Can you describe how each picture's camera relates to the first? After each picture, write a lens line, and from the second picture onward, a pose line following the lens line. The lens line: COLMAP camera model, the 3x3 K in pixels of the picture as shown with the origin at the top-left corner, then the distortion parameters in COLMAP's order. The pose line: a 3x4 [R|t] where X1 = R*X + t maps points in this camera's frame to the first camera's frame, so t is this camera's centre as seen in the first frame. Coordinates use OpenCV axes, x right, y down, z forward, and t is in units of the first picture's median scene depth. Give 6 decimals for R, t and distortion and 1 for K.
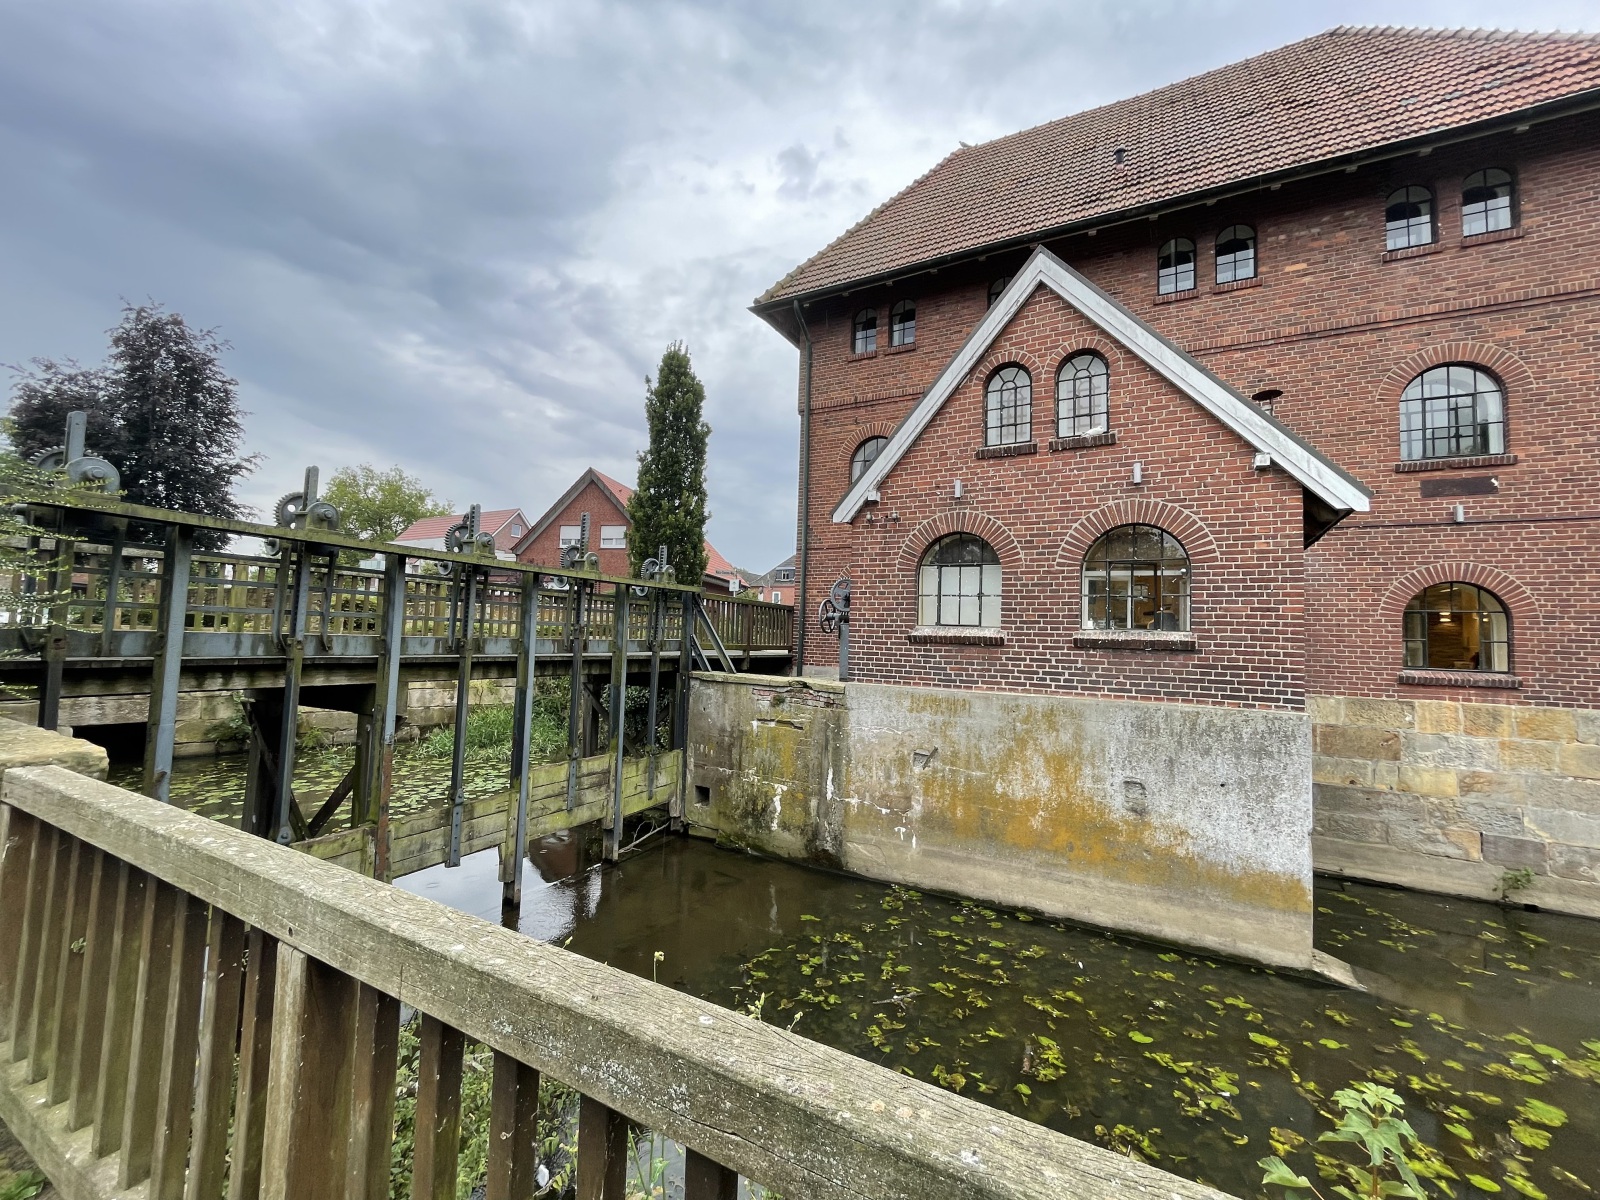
lens RADIAL K [[643.5, 0, 801.5], [0, 643.5, 593.2], [0, 0, 1]] dist [-0.000342, 0.000017]
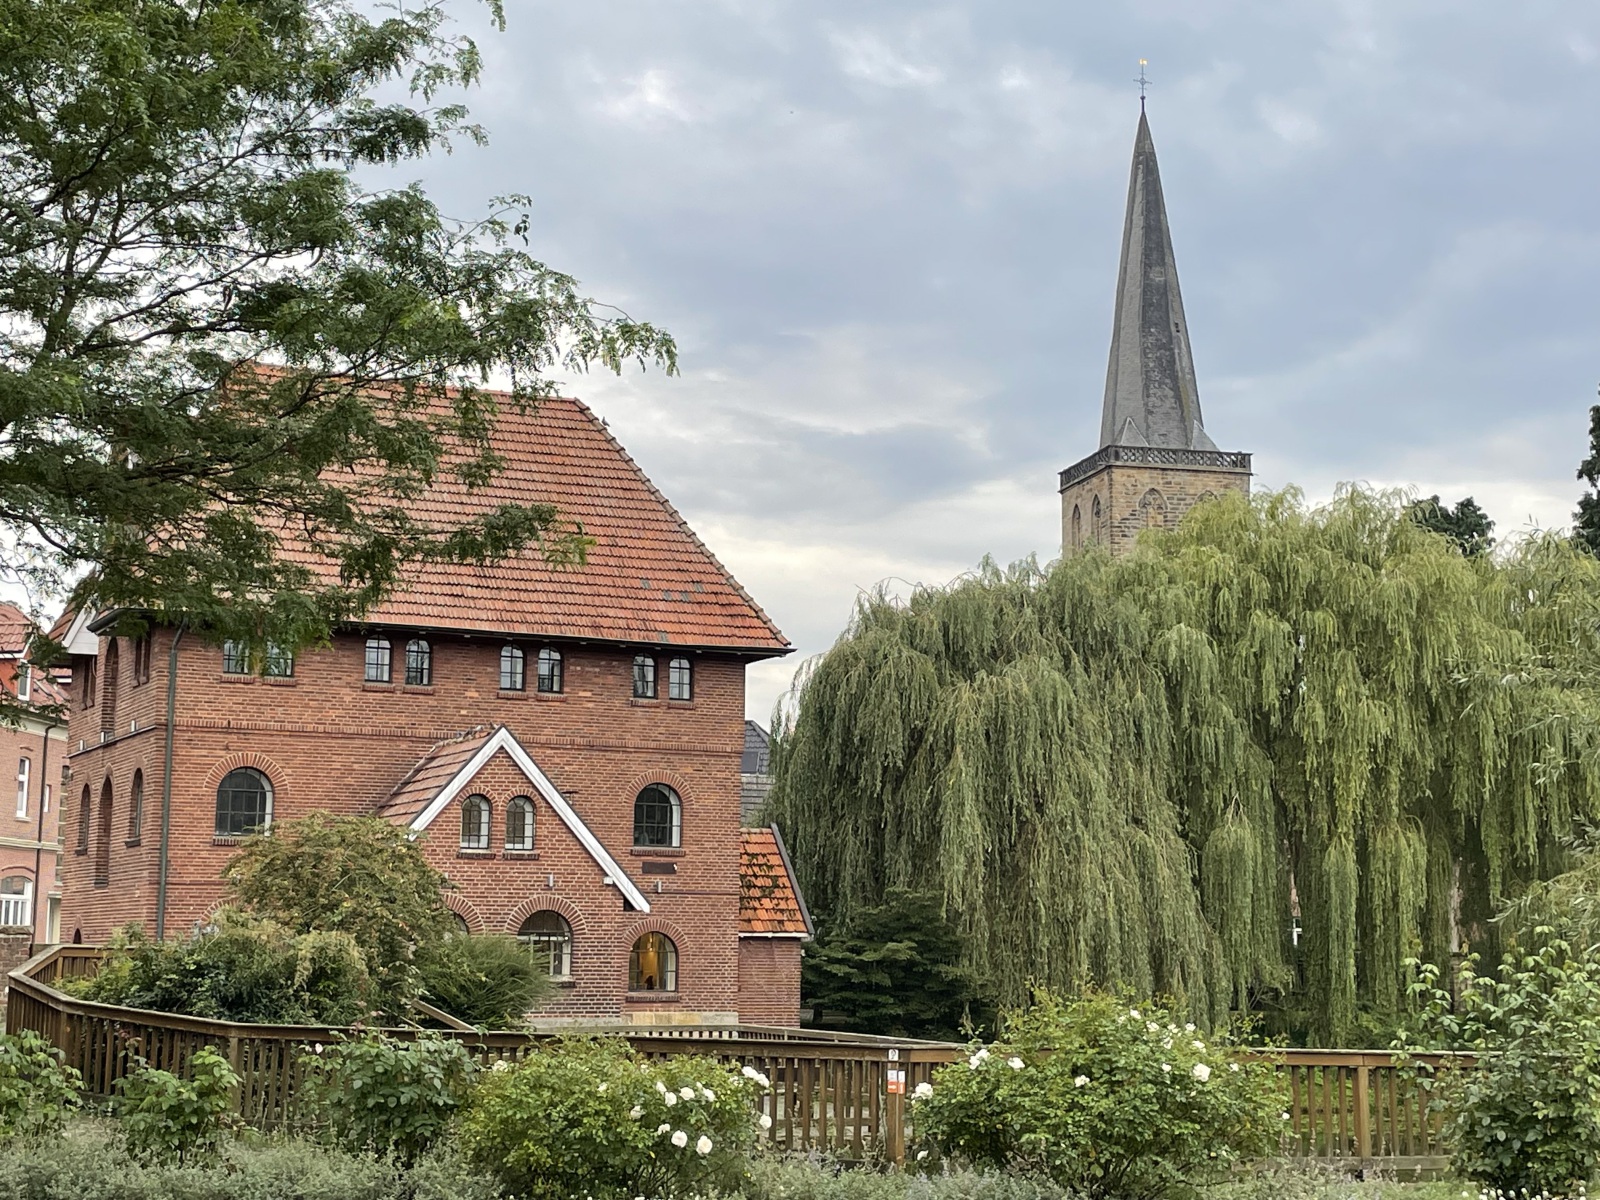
lens RADIAL K [[2428.5, 0, 800.9], [0, 2428.5, 600.3], [0, 0, 1]] dist [0.036352, 0.000000]
pose [[0.578617, 0.088146, 0.810822, -4.037714], [-0.043529, 0.996063, -0.077221, -0.425732], [-0.814437, 0.009387, 0.580176, -3.011395]]
